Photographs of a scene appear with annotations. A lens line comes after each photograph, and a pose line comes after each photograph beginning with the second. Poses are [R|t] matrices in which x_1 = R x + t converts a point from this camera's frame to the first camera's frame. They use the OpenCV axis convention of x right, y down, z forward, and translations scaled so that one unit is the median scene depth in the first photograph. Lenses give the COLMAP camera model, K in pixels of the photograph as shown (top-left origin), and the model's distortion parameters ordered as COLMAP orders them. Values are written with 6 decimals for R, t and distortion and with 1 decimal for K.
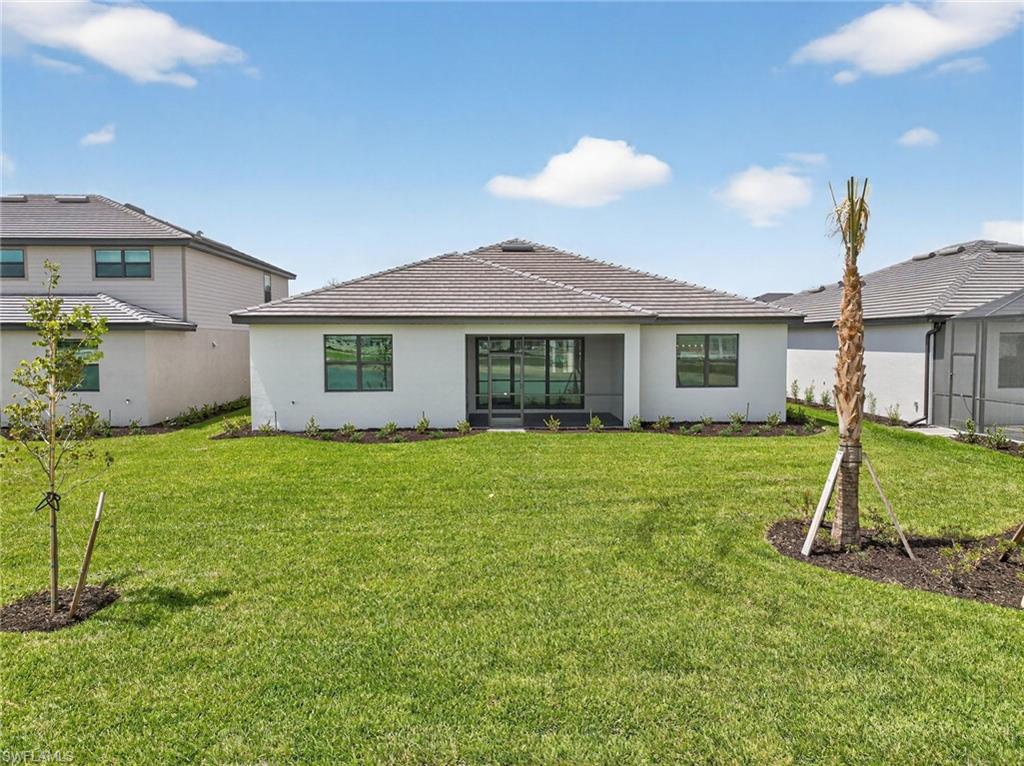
lens RADIAL K [[696.9, 0, 512.0], [0, 696.9, 383.0], [0, 0, 1]] dist [0.036038, 0.000004]
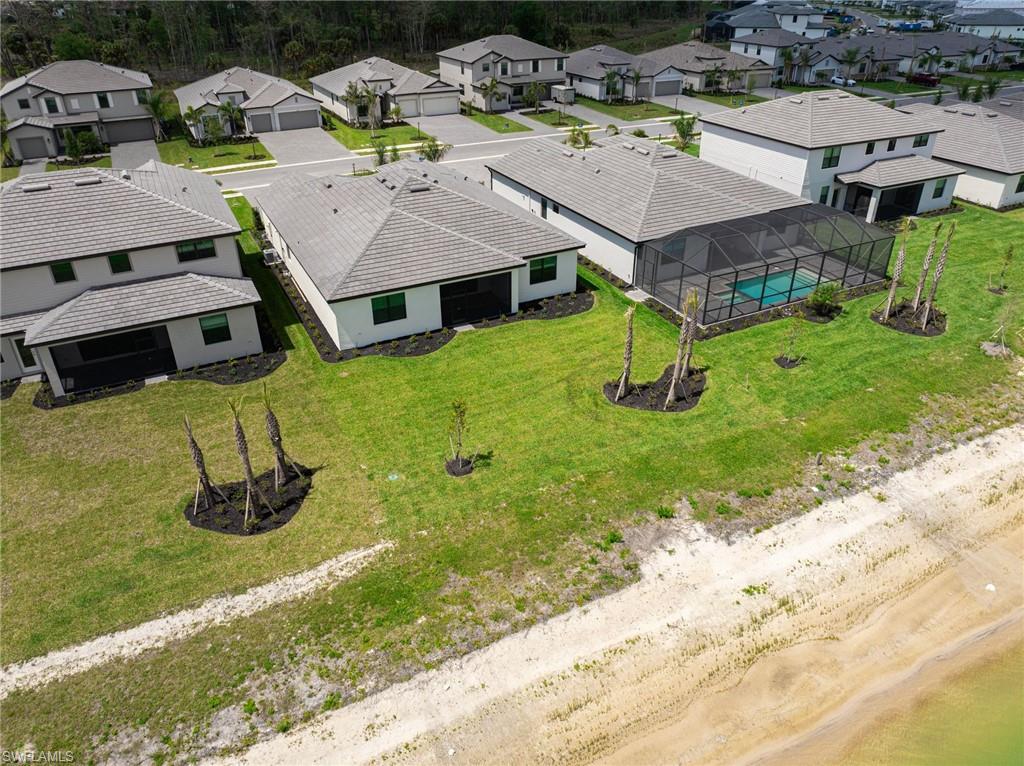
lens RADIAL K [[696.9, 0, 512.0], [0, 696.9, 383.0], [0, 0, 1]] dist [0.036038, 0.000004]
pose [[0.911337, -0.215959, 0.350467, -0.635312], [0.034296, 0.888218, 0.458141, -0.724353], [-0.410231, -0.405501, 0.816872, -0.816845]]
